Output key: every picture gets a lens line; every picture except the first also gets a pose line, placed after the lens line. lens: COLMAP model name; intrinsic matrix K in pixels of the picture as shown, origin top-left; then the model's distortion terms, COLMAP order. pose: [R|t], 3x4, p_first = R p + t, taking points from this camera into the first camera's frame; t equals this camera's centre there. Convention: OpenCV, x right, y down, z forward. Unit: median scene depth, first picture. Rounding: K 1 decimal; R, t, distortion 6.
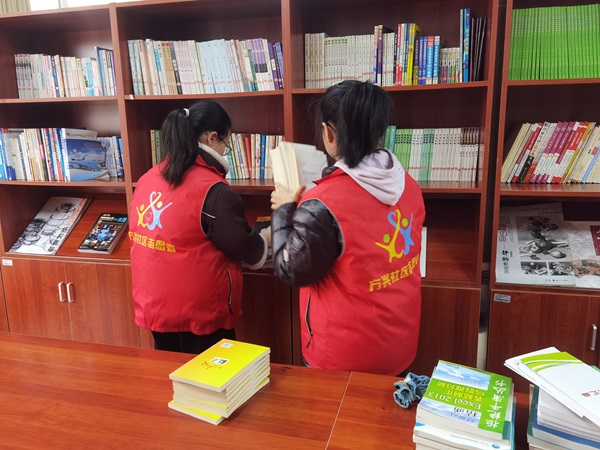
lens RADIAL K [[464.1, 0, 300.0], [0, 464.1, 225.0], [0, 0, 1]] dist [0.009876, 0.006317]
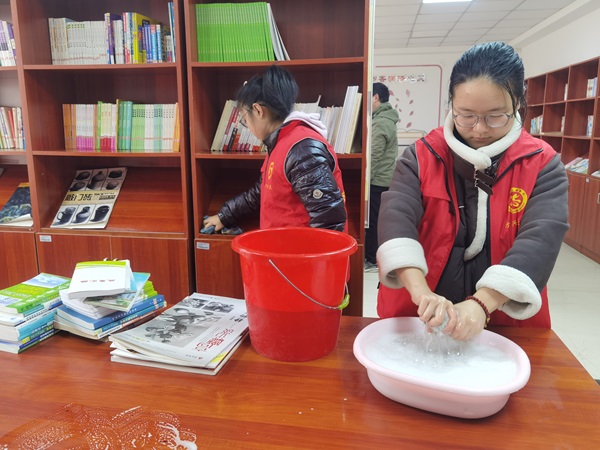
lens RADIAL K [[468.1, 0, 300.0], [0, 468.1, 225.0], [0, 0, 1]] dist [-0.003323, 0.008022]
pose [[0.994849, -0.002555, 0.101339, 0.520574], [0.002550, 0.999997, 0.000181, 0.096946], [-0.101339, 0.000078, 0.994852, -0.202760]]
